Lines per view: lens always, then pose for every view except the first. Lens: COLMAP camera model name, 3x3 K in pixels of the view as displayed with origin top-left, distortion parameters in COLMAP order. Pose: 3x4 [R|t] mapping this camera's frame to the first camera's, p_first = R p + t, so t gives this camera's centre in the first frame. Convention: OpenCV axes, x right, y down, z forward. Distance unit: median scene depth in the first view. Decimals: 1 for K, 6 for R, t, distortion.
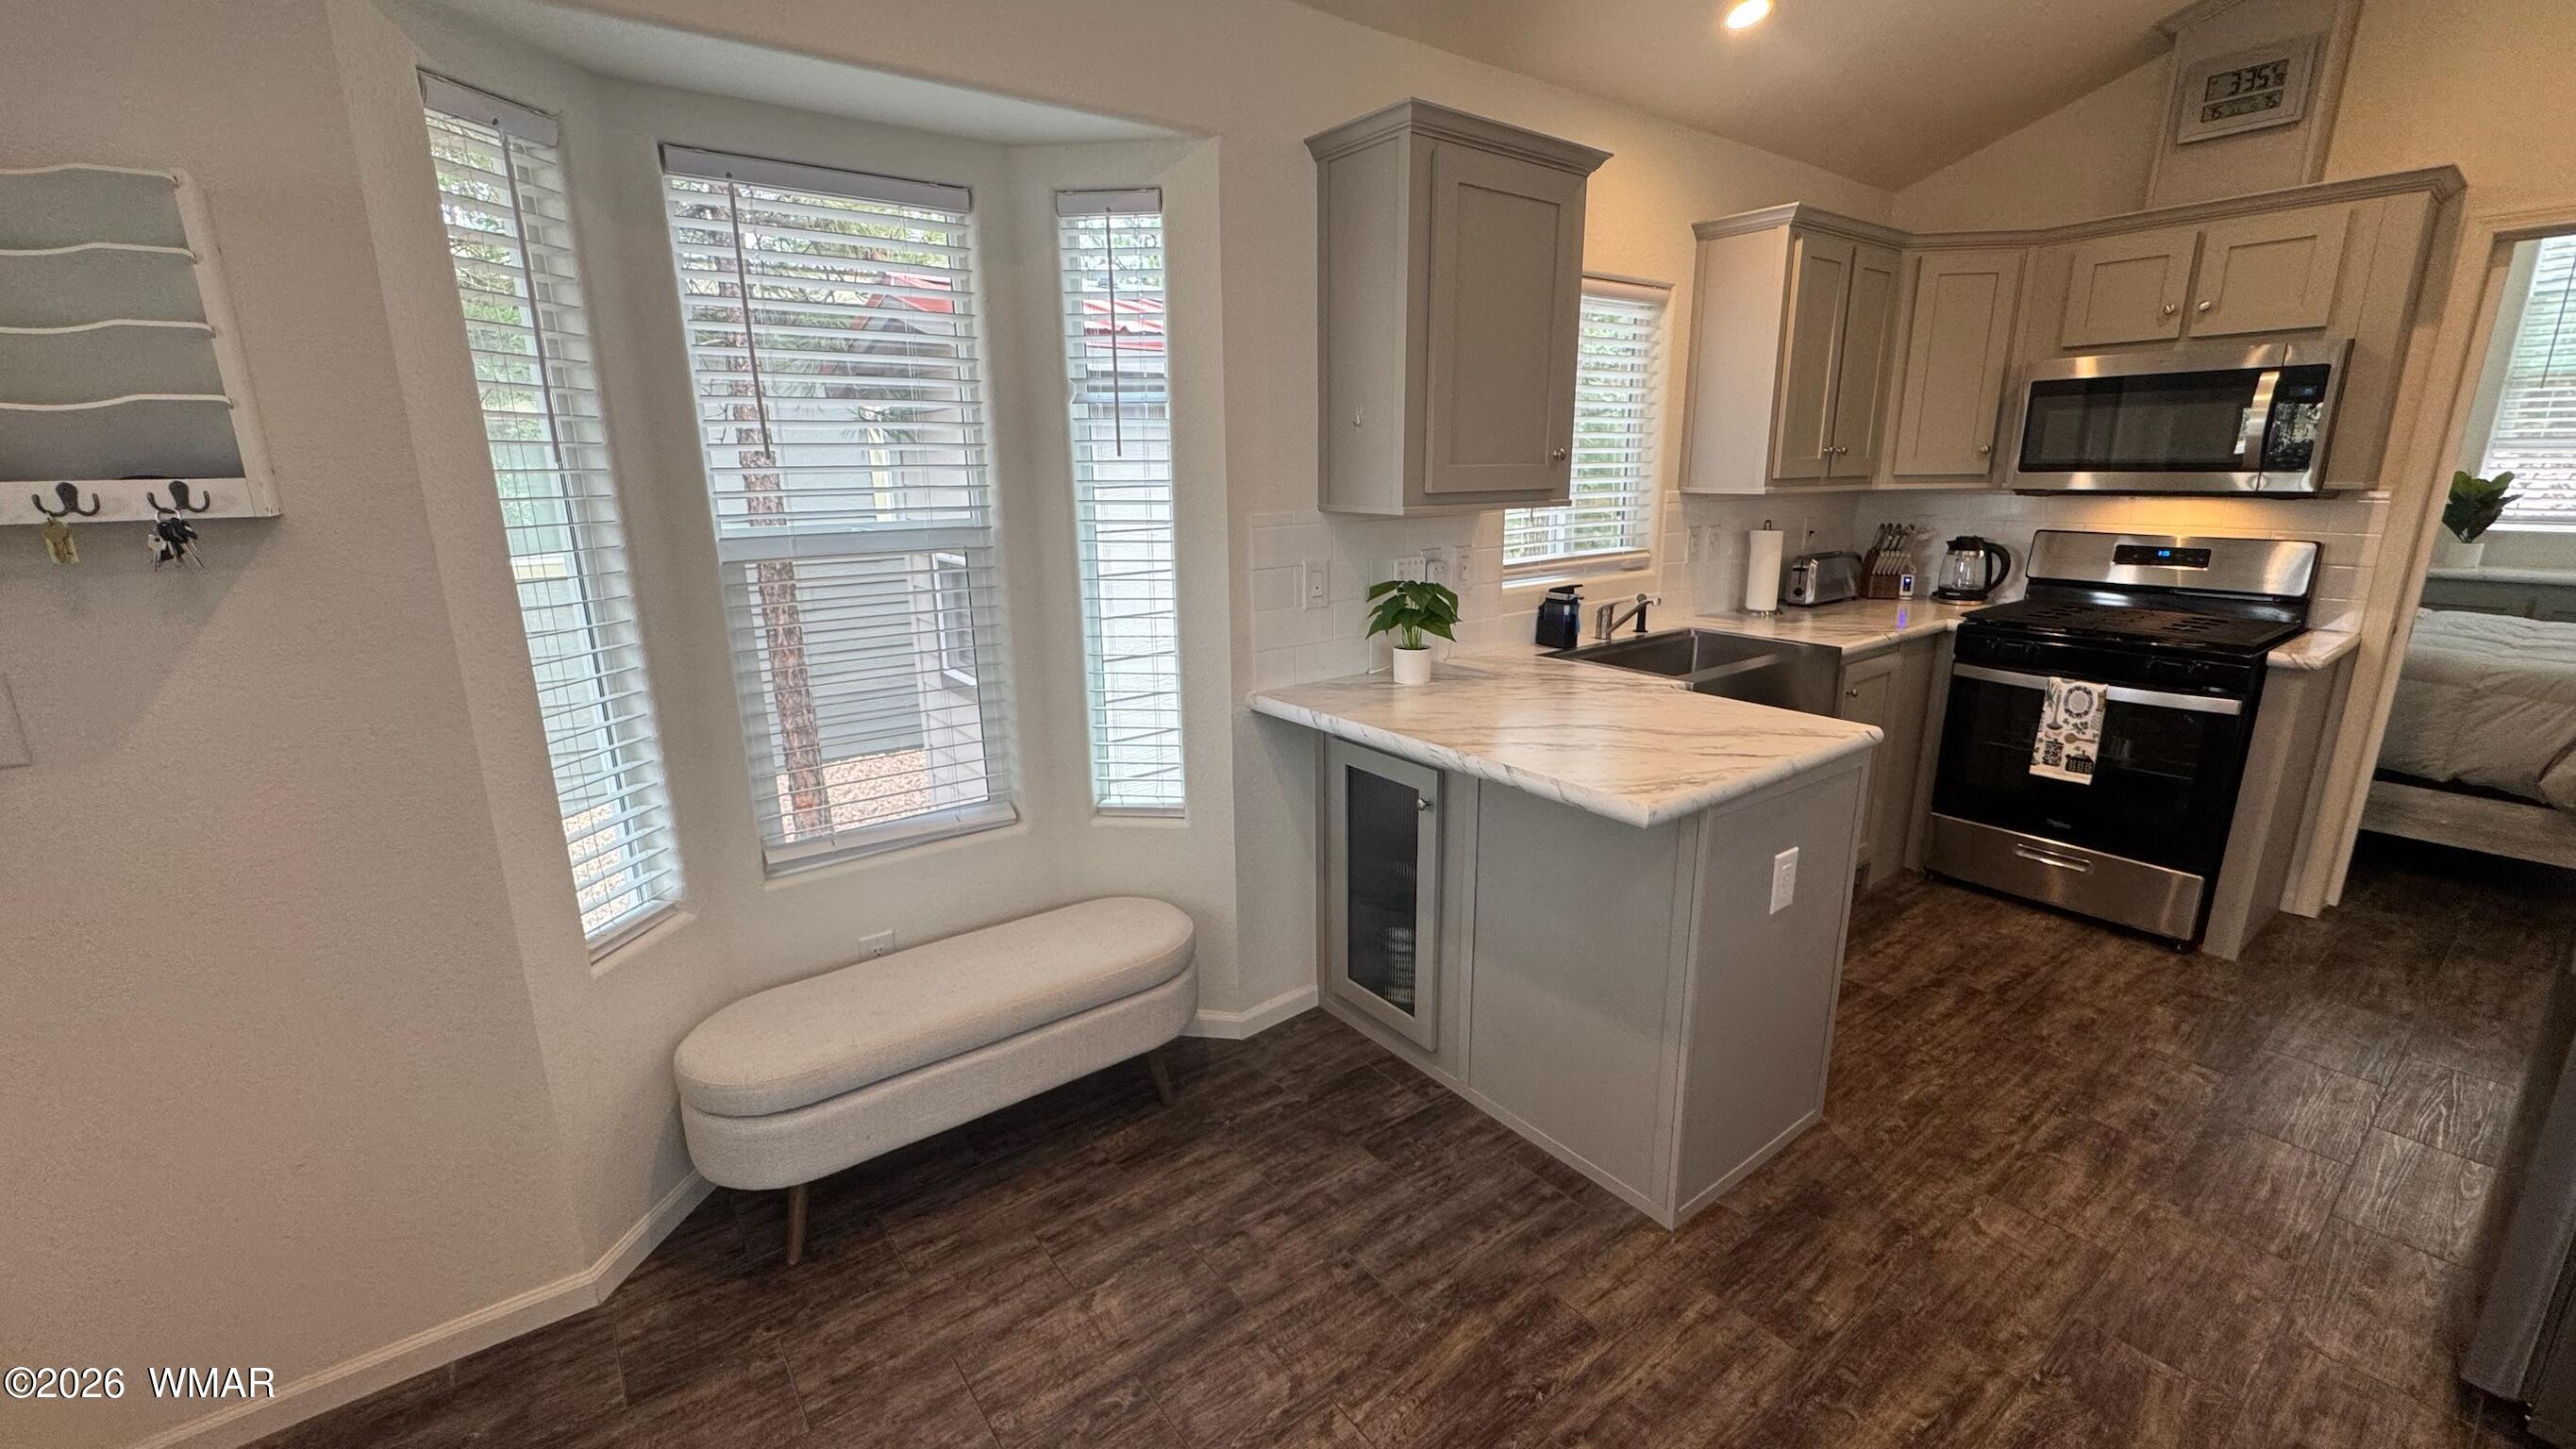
lens RADIAL K [[1029.7, 0, 1289.7], [0, 1029.7, 719.6], [0, 0, 1]] dist [-0.004104, 0.000588]
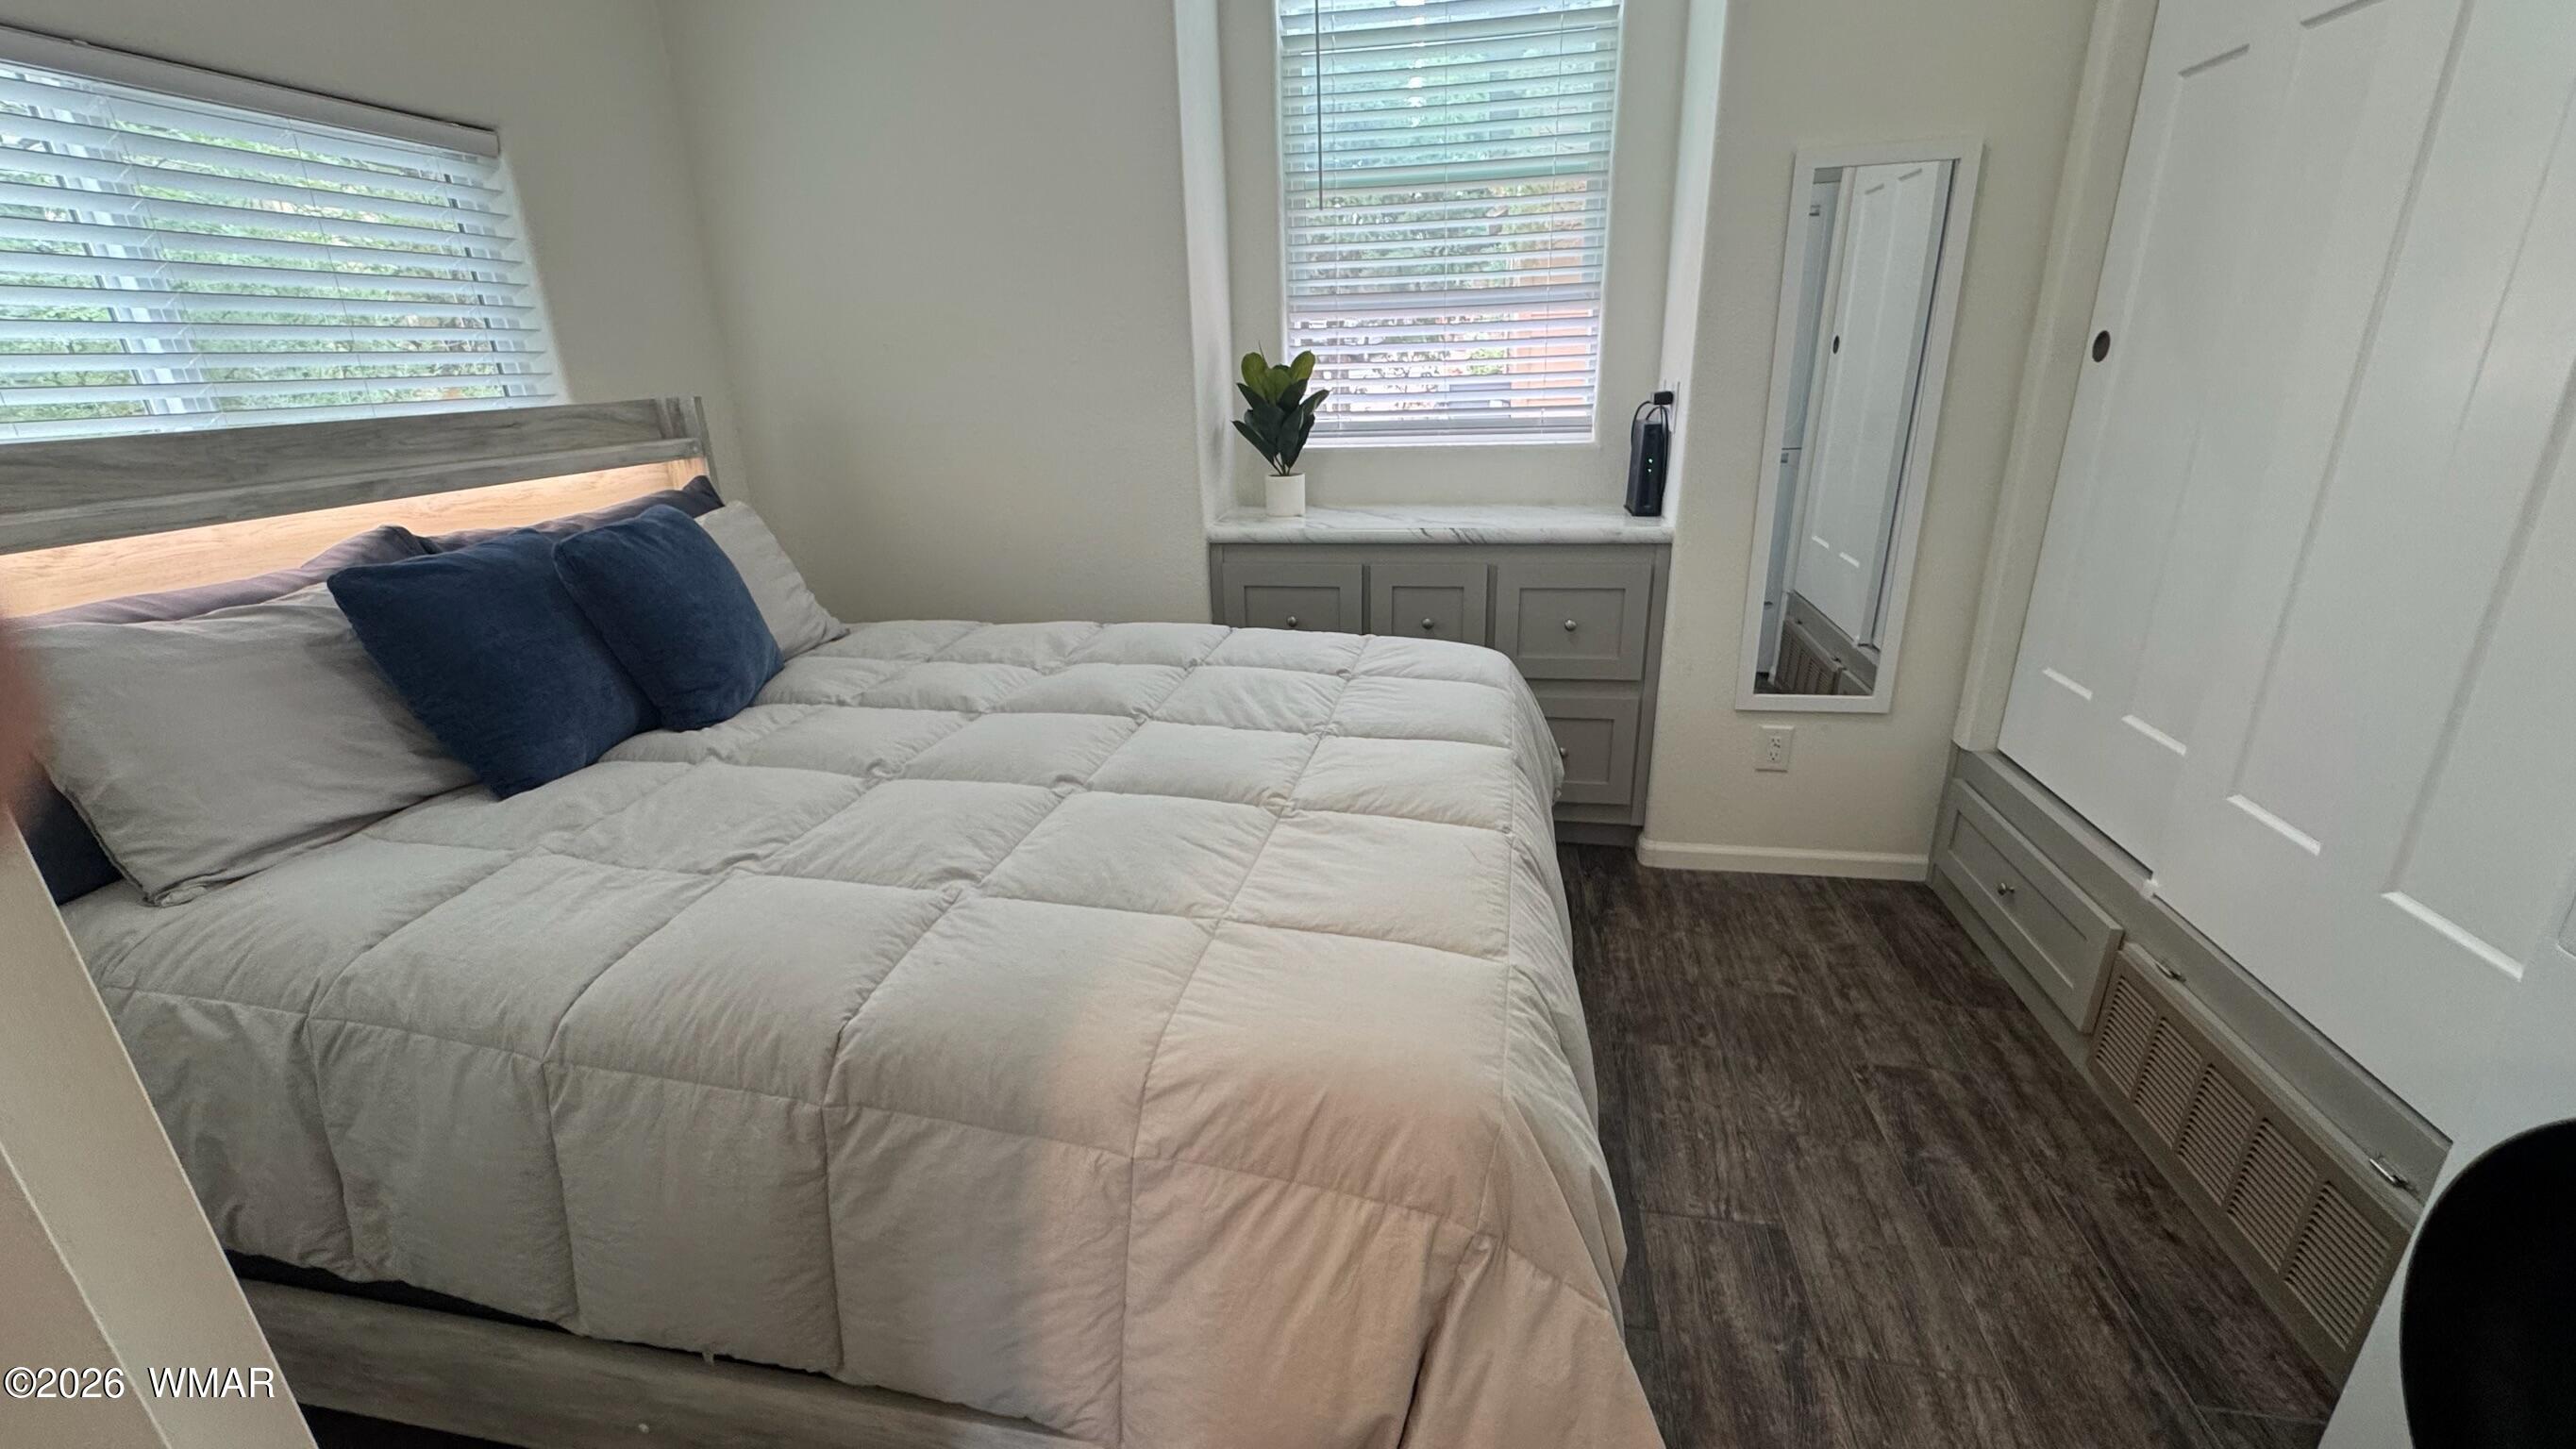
lens RADIAL K [[1029.7, 0, 1293.1], [0, 1029.7, 728.8], [0, 0, 1]] dist [-0.004104, 0.000588]
pose [[0.735284, -0.242778, 0.632785, 1.361121], [0.186565, 0.970074, 0.155400, -0.223351], [-0.651576, 0.003793, 0.758574, 1.001230]]
